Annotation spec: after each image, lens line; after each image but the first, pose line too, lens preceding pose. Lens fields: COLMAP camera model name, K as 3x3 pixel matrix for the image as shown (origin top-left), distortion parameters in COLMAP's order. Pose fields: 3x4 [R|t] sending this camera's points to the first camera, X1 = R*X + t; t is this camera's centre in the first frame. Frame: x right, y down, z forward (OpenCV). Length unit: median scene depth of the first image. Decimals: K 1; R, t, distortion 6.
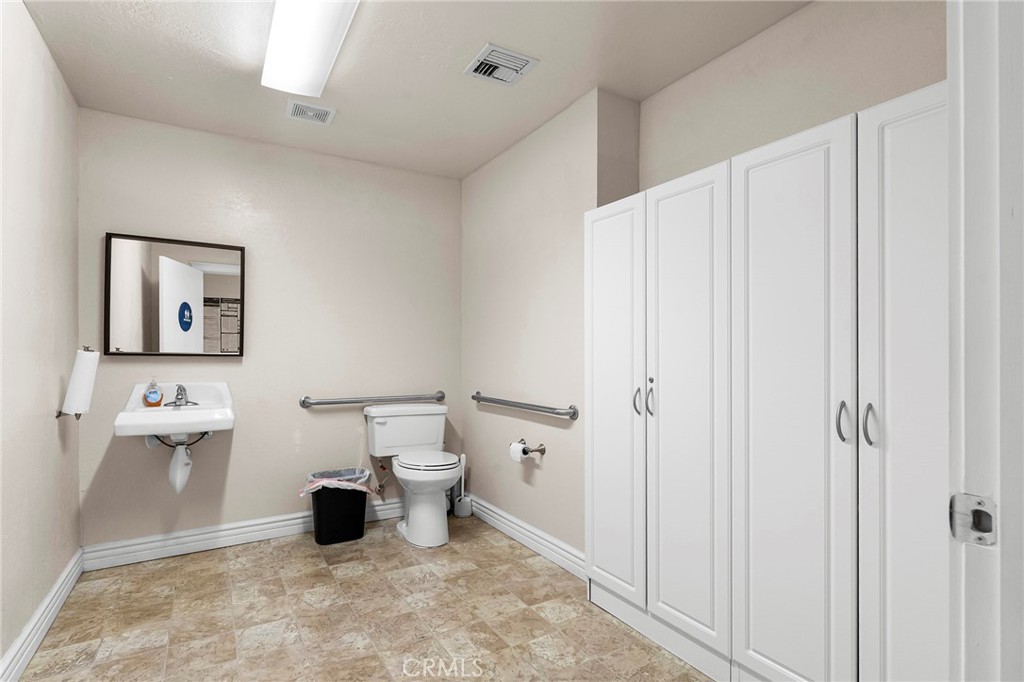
lens RADIAL K [[531.0, 0, 515.1], [0, 531.0, 372.7], [0, 0, 1]] dist [-0.000640, 0.000373]
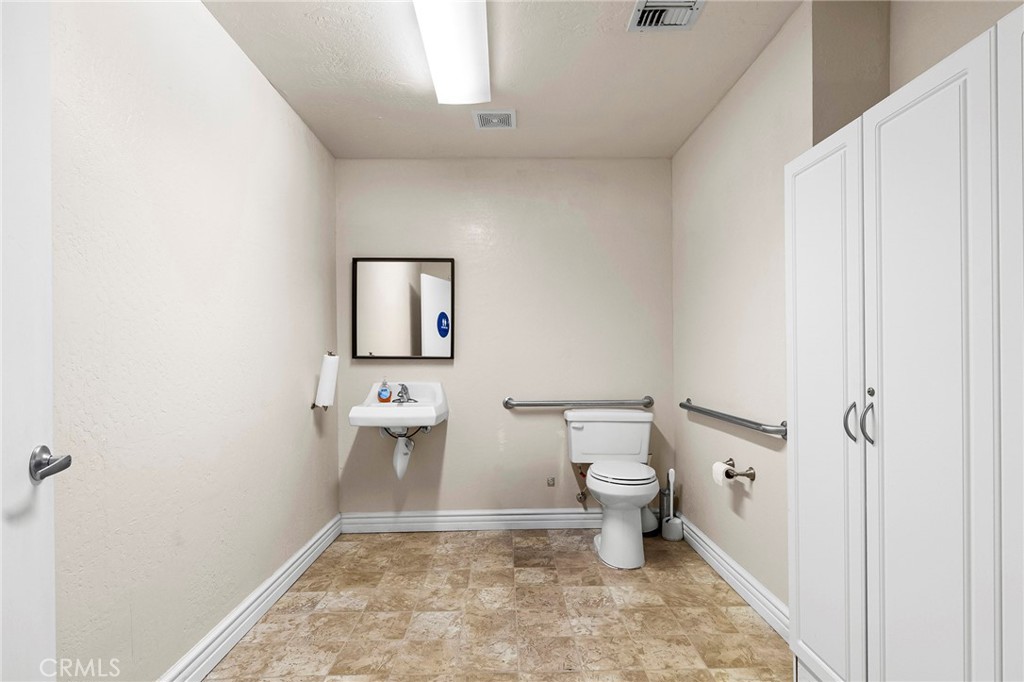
lens RADIAL K [[531.0, 0, 515.1], [0, 531.0, 372.7], [0, 0, 1]] dist [-0.000640, 0.000373]
pose [[0.856223, 0.009052, -0.516527, 0.173271], [-0.010276, 0.999947, 0.000490, -0.005097], [0.516504, 0.004888, 0.856271, 0.145670]]
